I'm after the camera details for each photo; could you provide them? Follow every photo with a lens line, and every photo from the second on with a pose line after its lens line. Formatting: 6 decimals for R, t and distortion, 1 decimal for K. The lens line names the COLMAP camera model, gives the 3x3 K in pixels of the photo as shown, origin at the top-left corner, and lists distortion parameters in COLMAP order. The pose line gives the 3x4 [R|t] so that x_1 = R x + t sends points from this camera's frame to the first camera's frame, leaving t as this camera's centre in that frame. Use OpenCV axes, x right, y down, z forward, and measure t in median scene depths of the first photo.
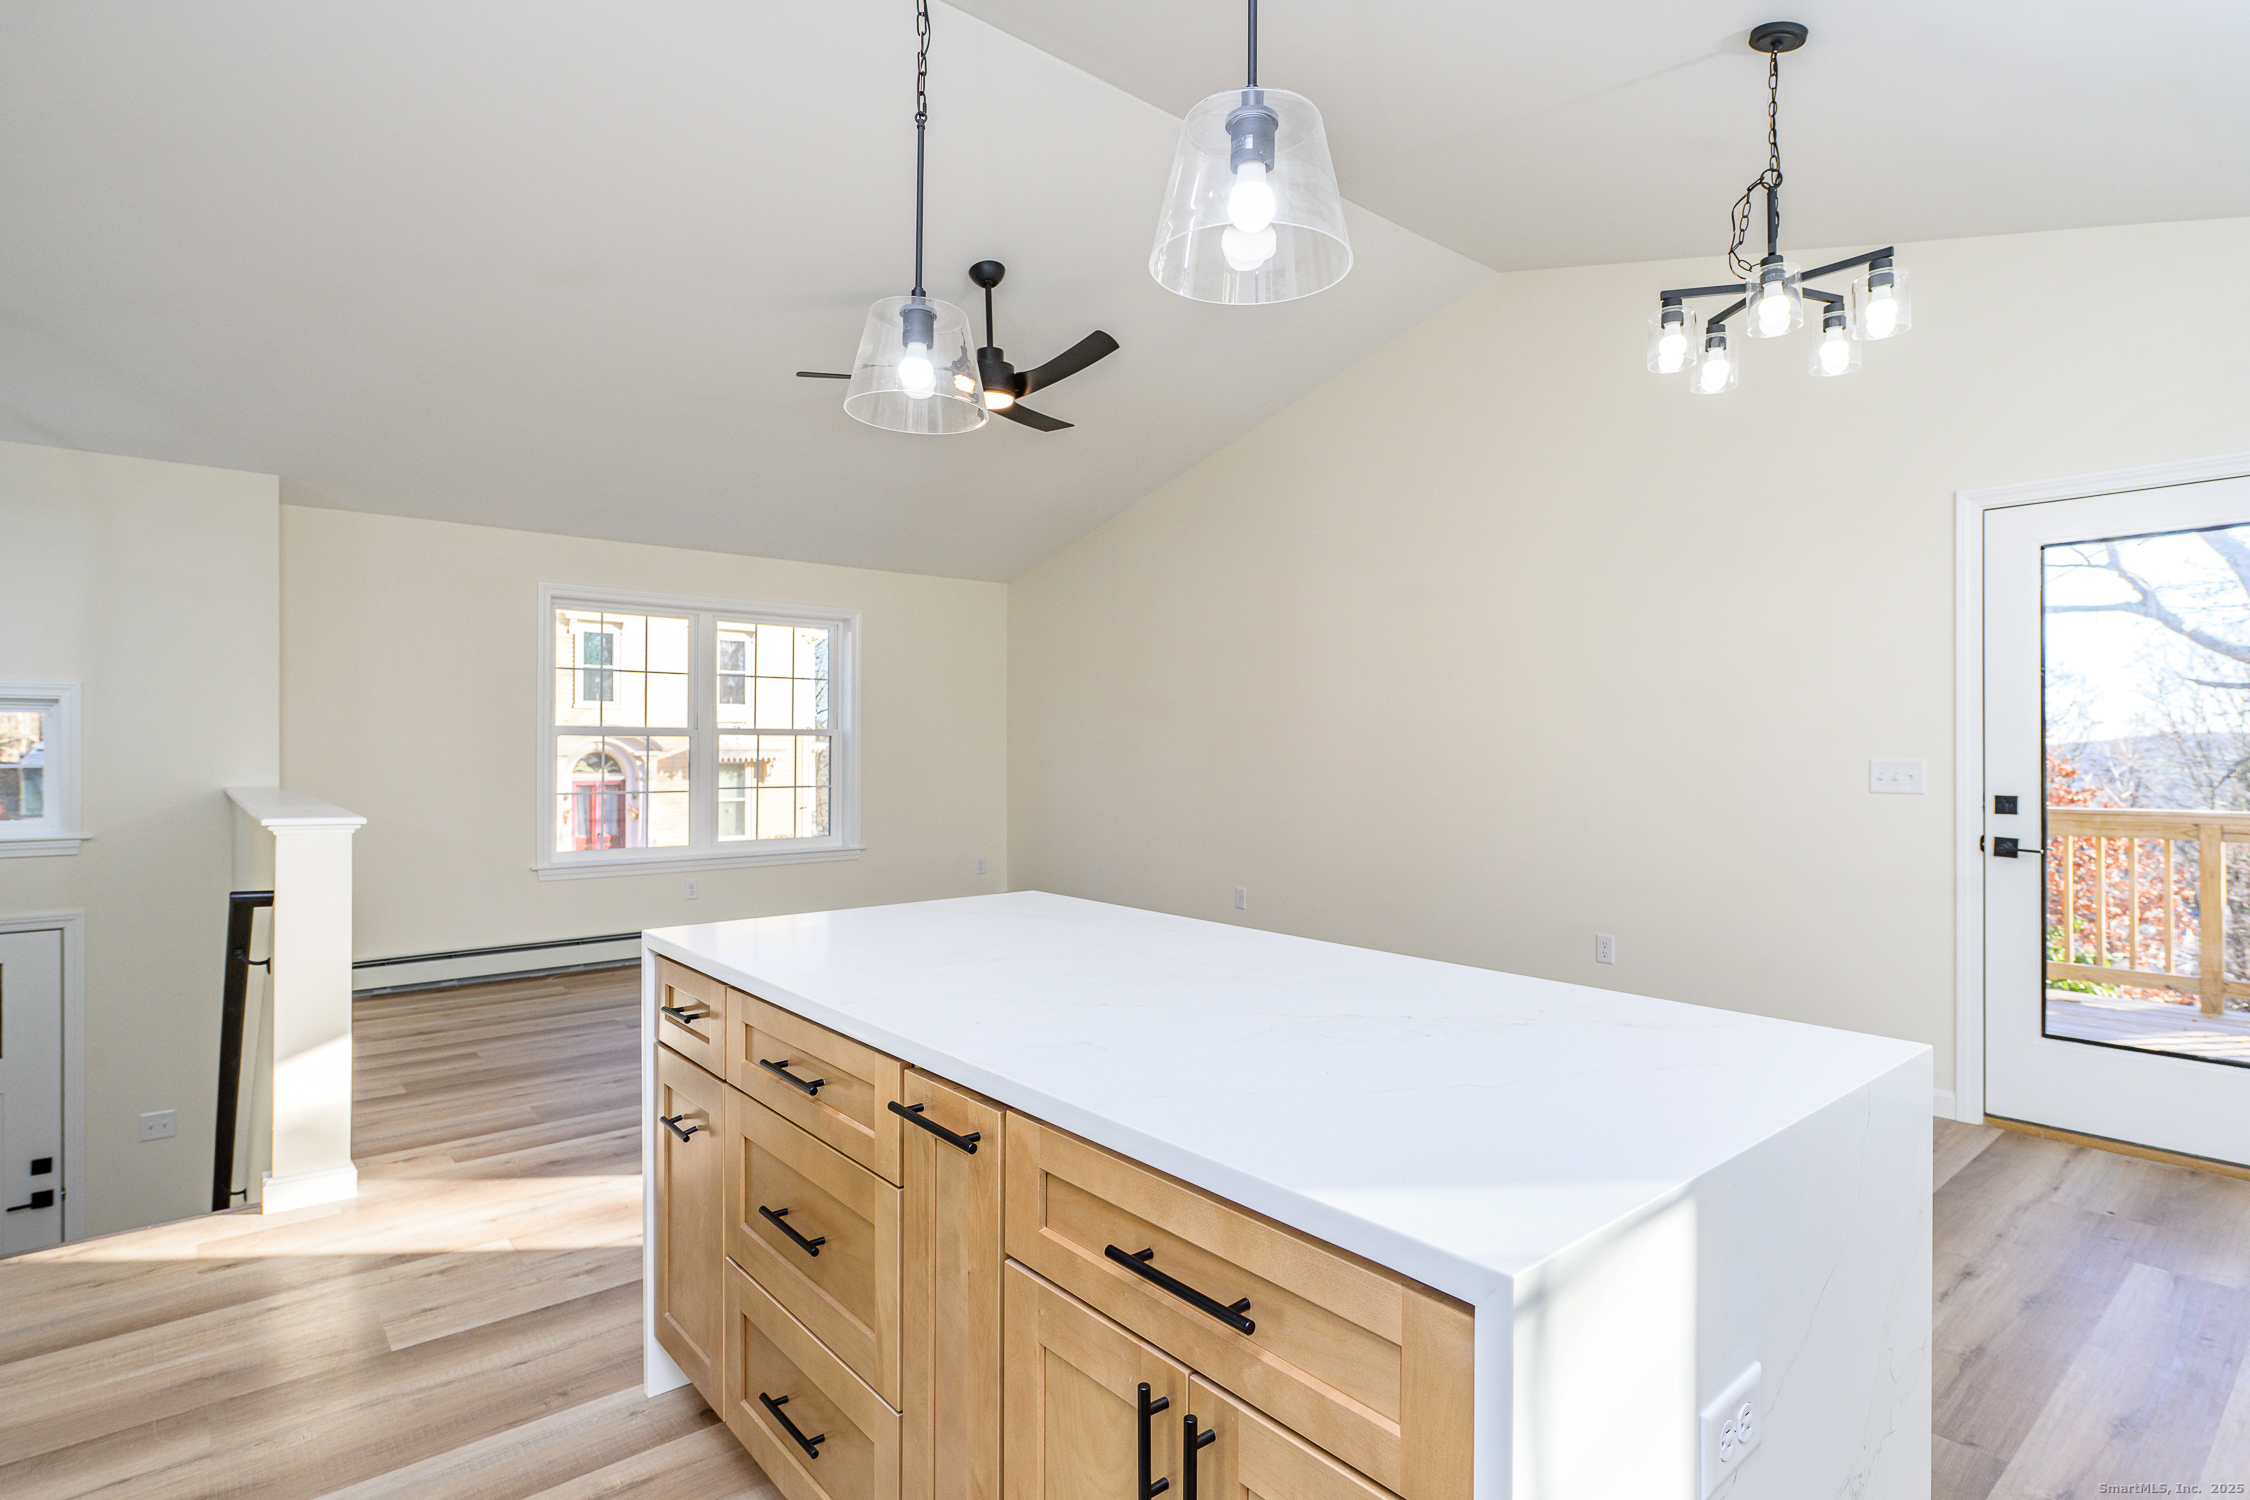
lens RADIAL K [[1145.3, 0, 1122.0], [0, 1145.3, 743.5], [0, 0, 1]] dist [-0.003051, -0.000083]
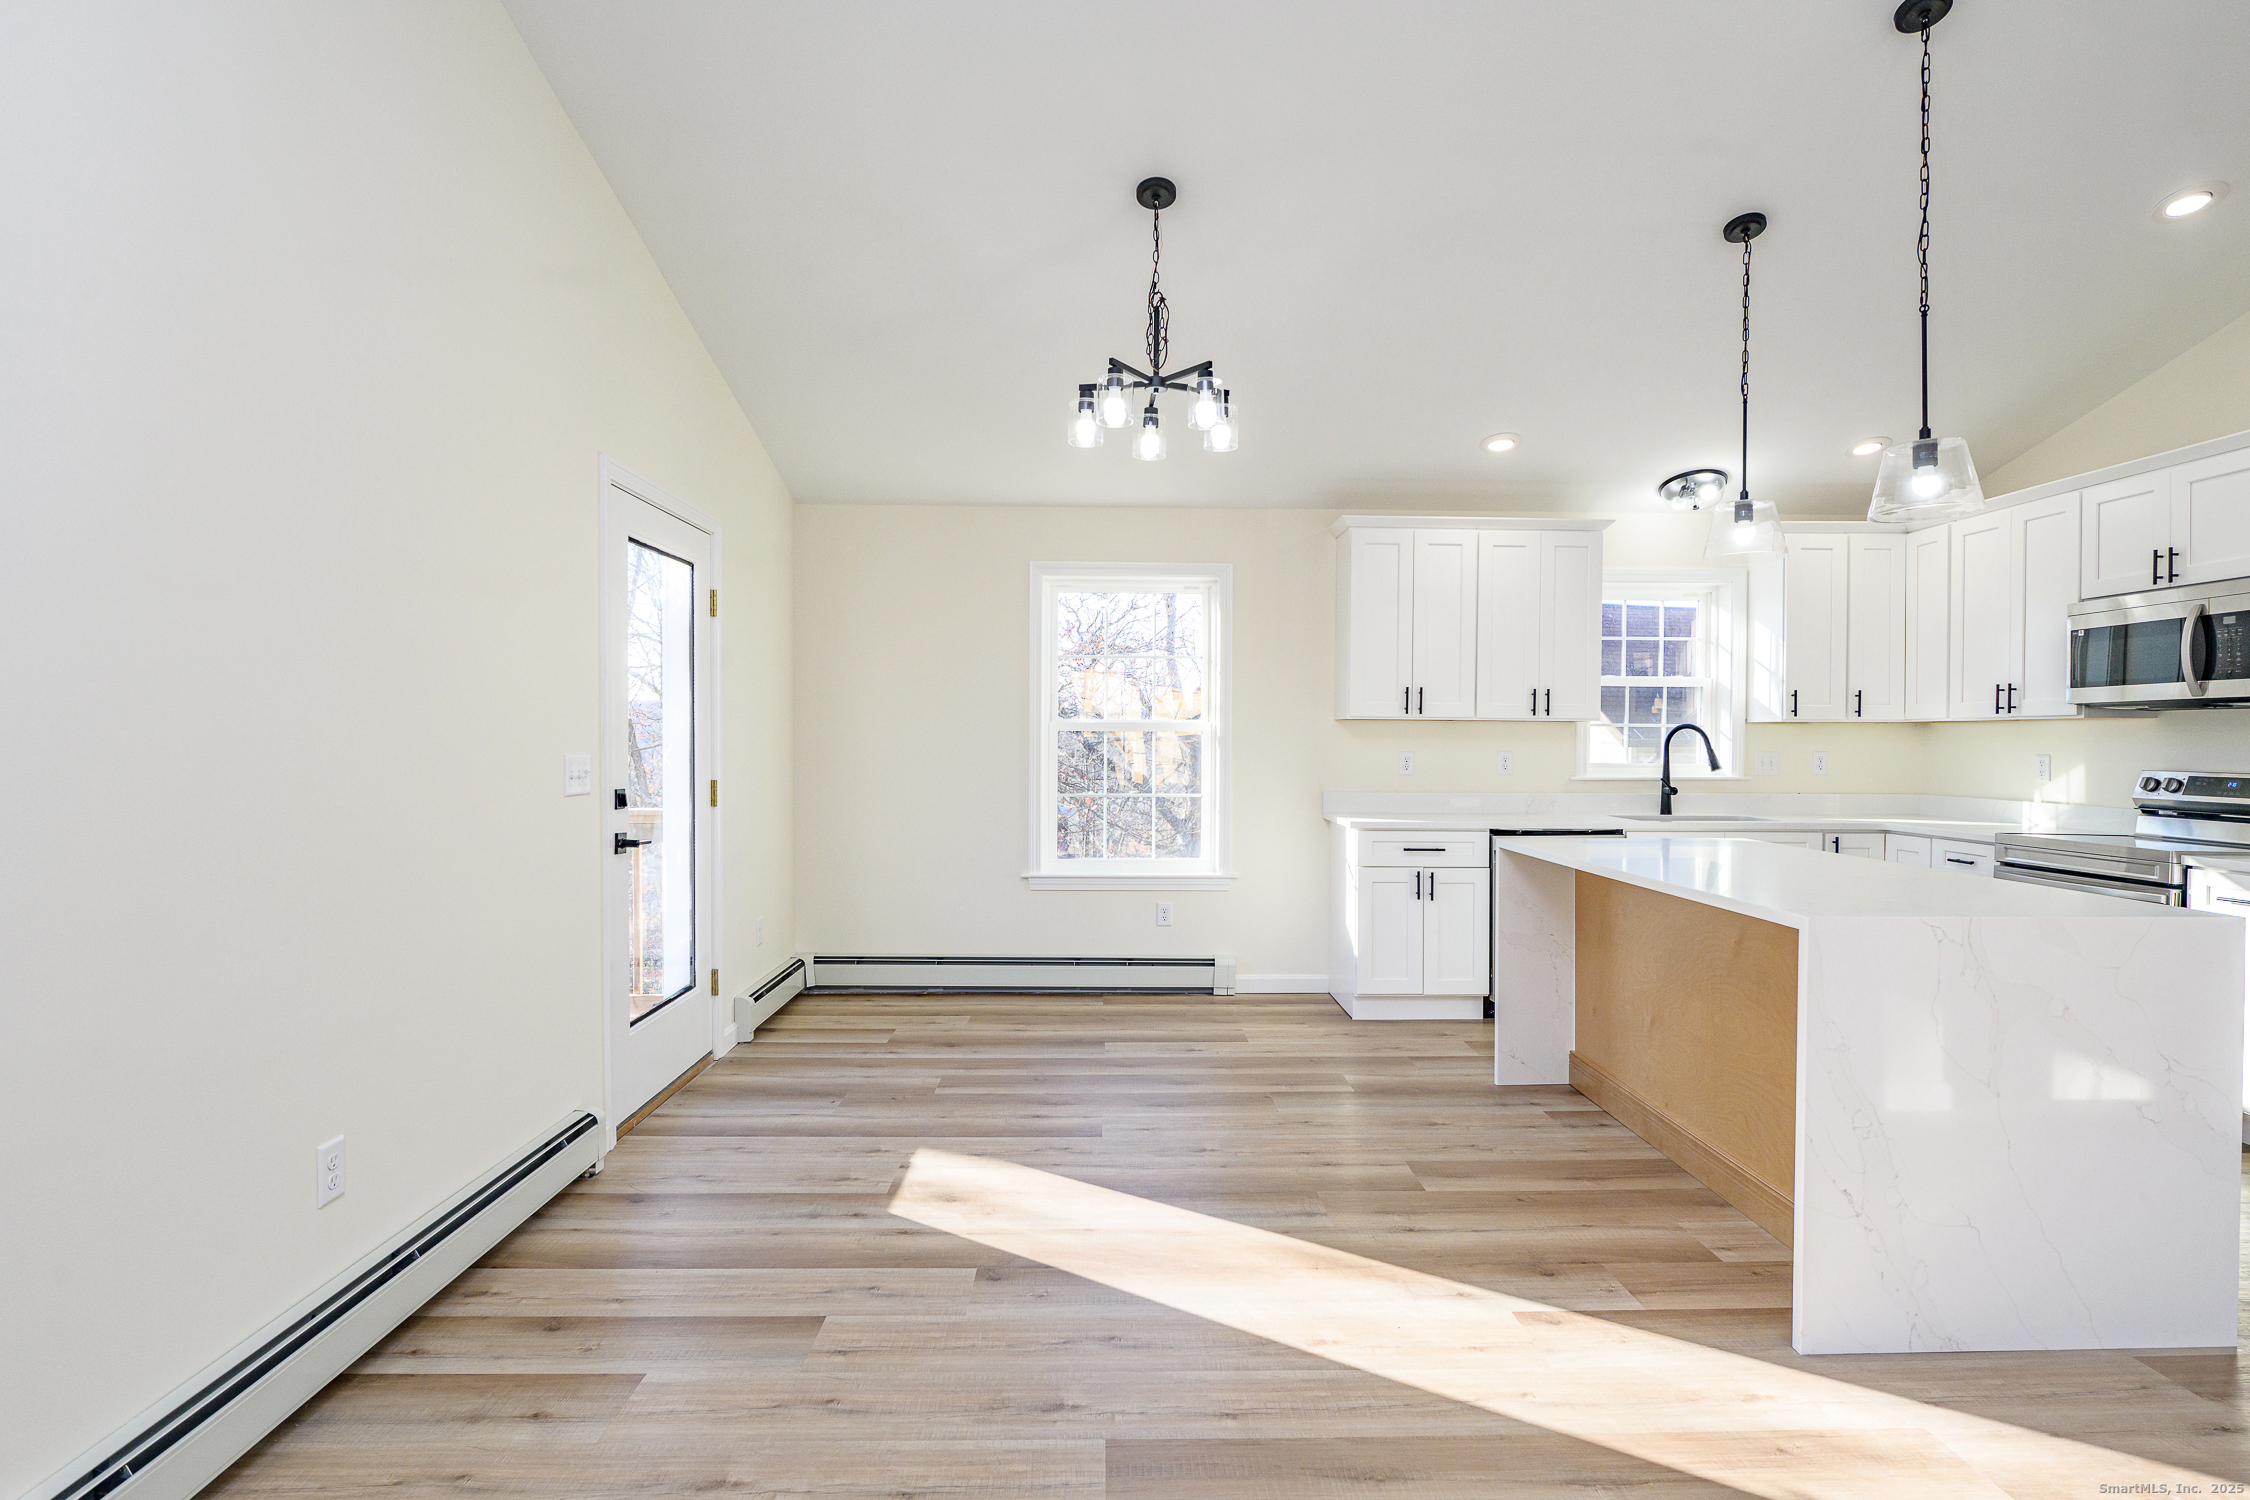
lens RADIAL K [[1139.8, 0, 1130.9], [0, 1139.8, 751.5], [0, 0, 1]] dist [-0.002840, -0.000732]
pose [[-0.781856, -0.010448, 0.623372, -0.157569], [-0.004526, 0.999928, 0.011083, 0.001025], [-0.623443, 0.005844, -0.781847, 1.474066]]
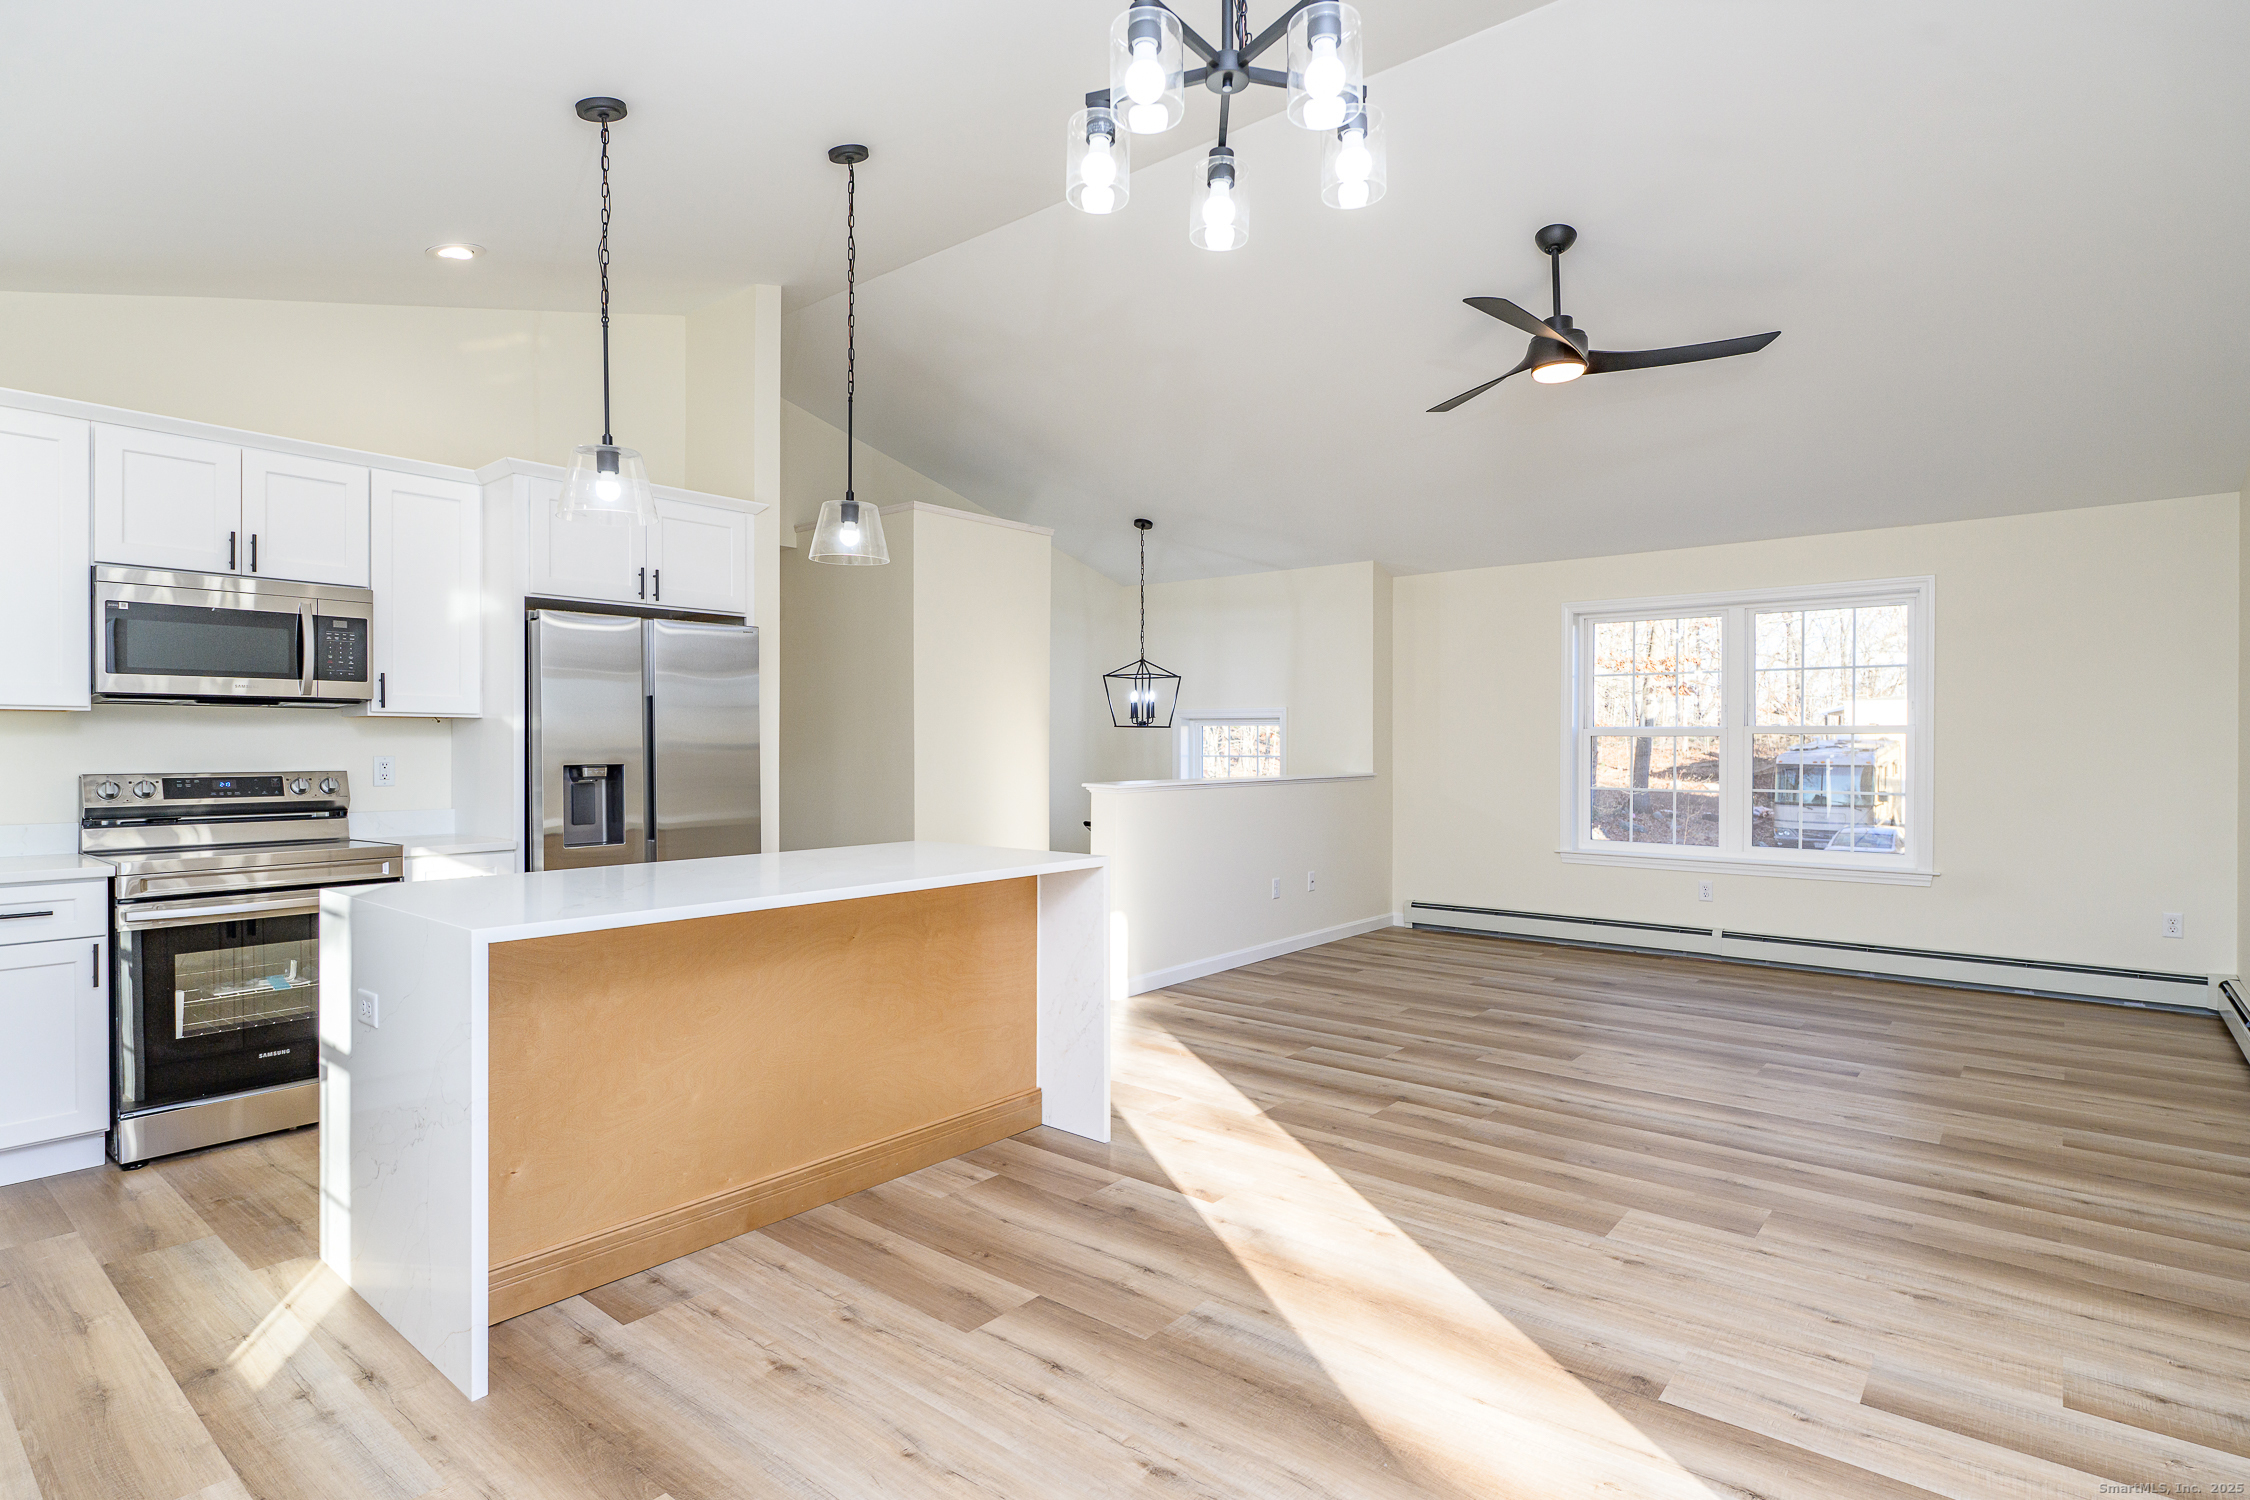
lens RADIAL K [[1138.6, 0, 1127.2], [0, 1138.6, 750.9], [0, 0, 1]] dist [-0.003165, -0.000820]
pose [[0.178801, 0.005156, -0.983872, 0.895130], [-0.000580, 0.999987, 0.005135, 0.003006], [0.983885, -0.000347, 0.178802, 0.594285]]
